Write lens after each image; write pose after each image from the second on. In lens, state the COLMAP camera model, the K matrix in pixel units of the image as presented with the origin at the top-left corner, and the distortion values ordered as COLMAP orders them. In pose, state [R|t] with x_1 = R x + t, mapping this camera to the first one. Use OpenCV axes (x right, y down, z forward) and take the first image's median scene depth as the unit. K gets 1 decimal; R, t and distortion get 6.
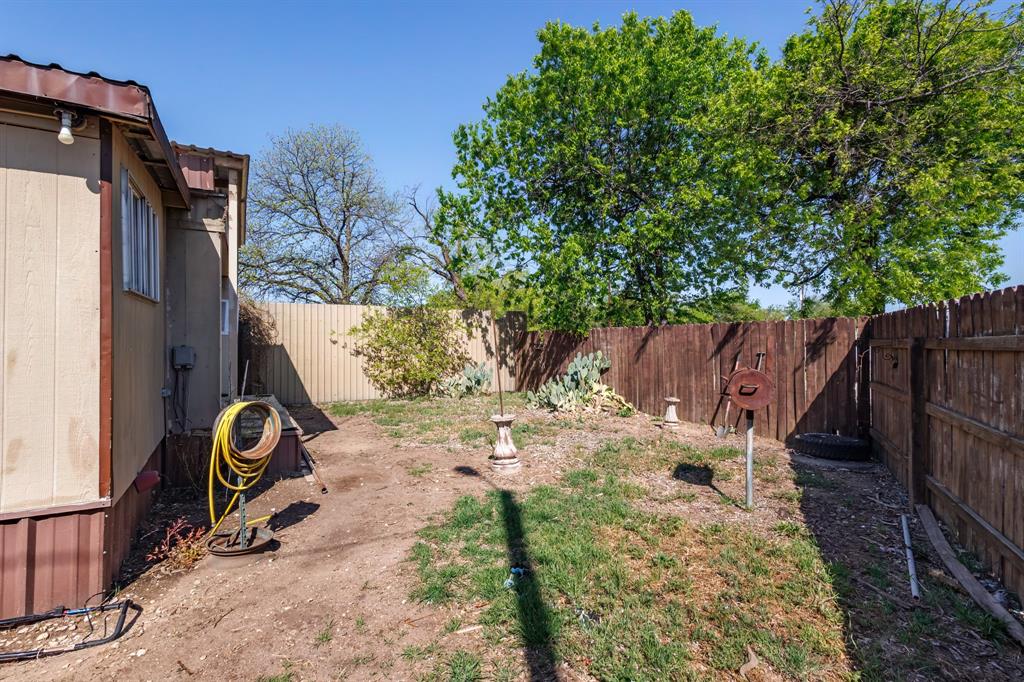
lens RADIAL K [[469.1, 0, 511.9], [0, 469.1, 340.9], [0, 0, 1]] dist [0.011227, -0.004333]
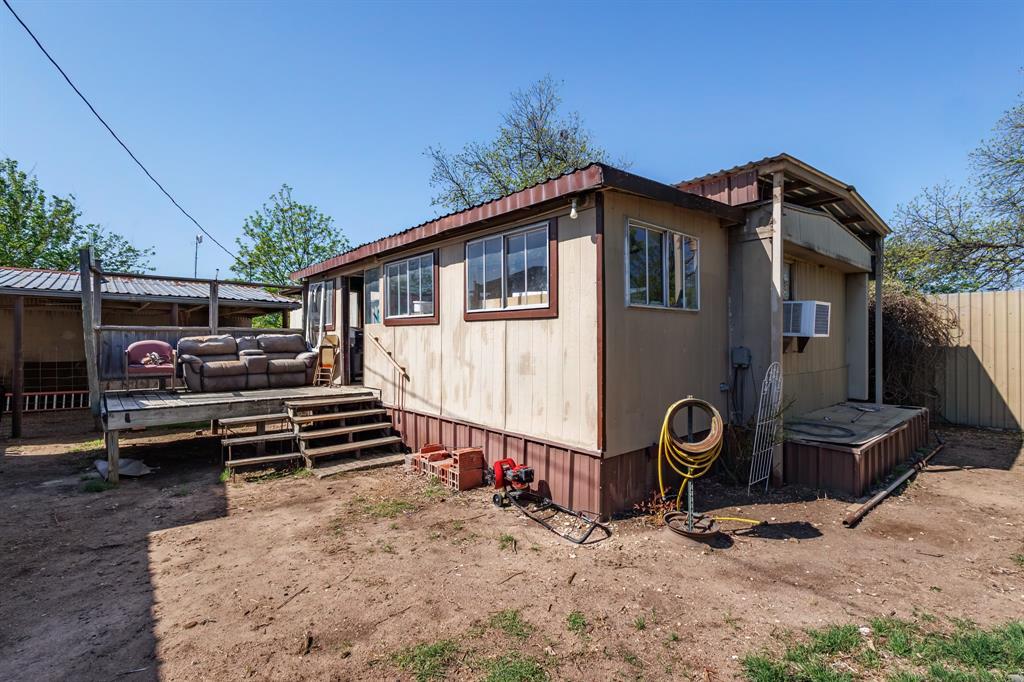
lens RADIAL K [[469.1, 0, 514.6], [0, 469.1, 341.4], [0, 0, 1]] dist [0.011227, -0.004333]
pose [[0.196147, -0.000861, -0.980574, 0.351222], [0.000622, 1.000000, -0.000754, -0.003031], [0.980574, -0.000462, 0.196147, 0.310668]]
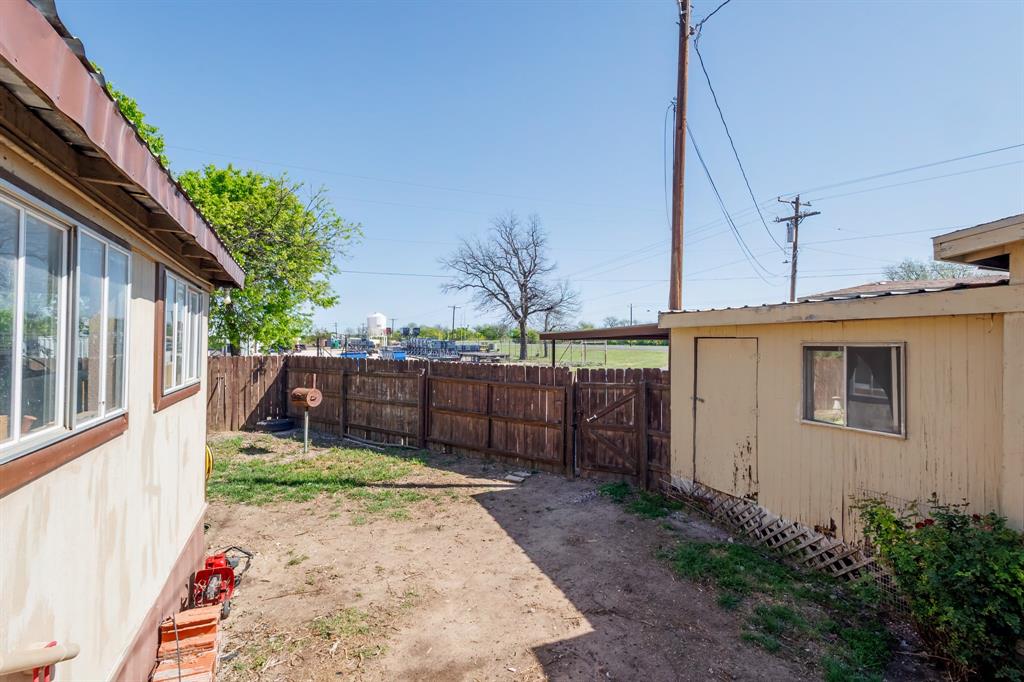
lens RADIAL K [[469.1, 0, 515.5], [0, 469.1, 337.3], [0, 0, 1]] dist [0.011227, -0.004333]
pose [[0.095890, 0.008242, 0.995358, -1.661175], [-0.007475, 0.999943, -0.007560, -0.175534], [-0.995364, -0.006715, 0.095946, -0.181386]]
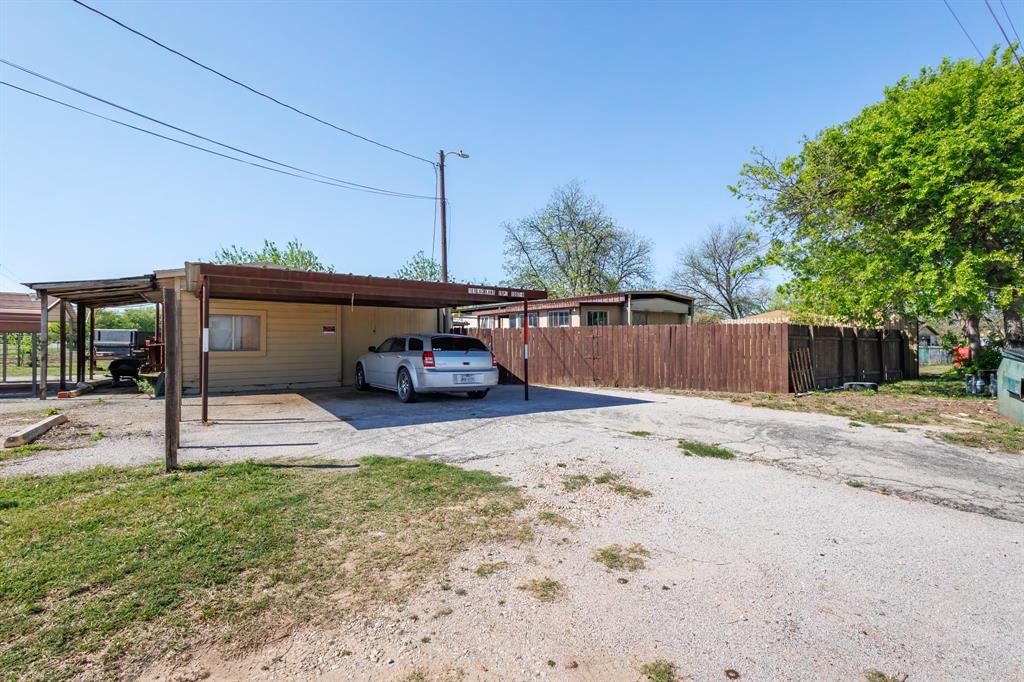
lens RADIAL K [[469.1, 0, 506.6], [0, 469.1, 342.1], [0, 0, 1]] dist [0.011227, -0.004333]
pose [[0.099964, -0.007729, -0.994961, 3.911494], [0.005963, 0.999957, -0.007168, 0.069113], [0.994973, -0.005217, 0.100006, -0.496354]]
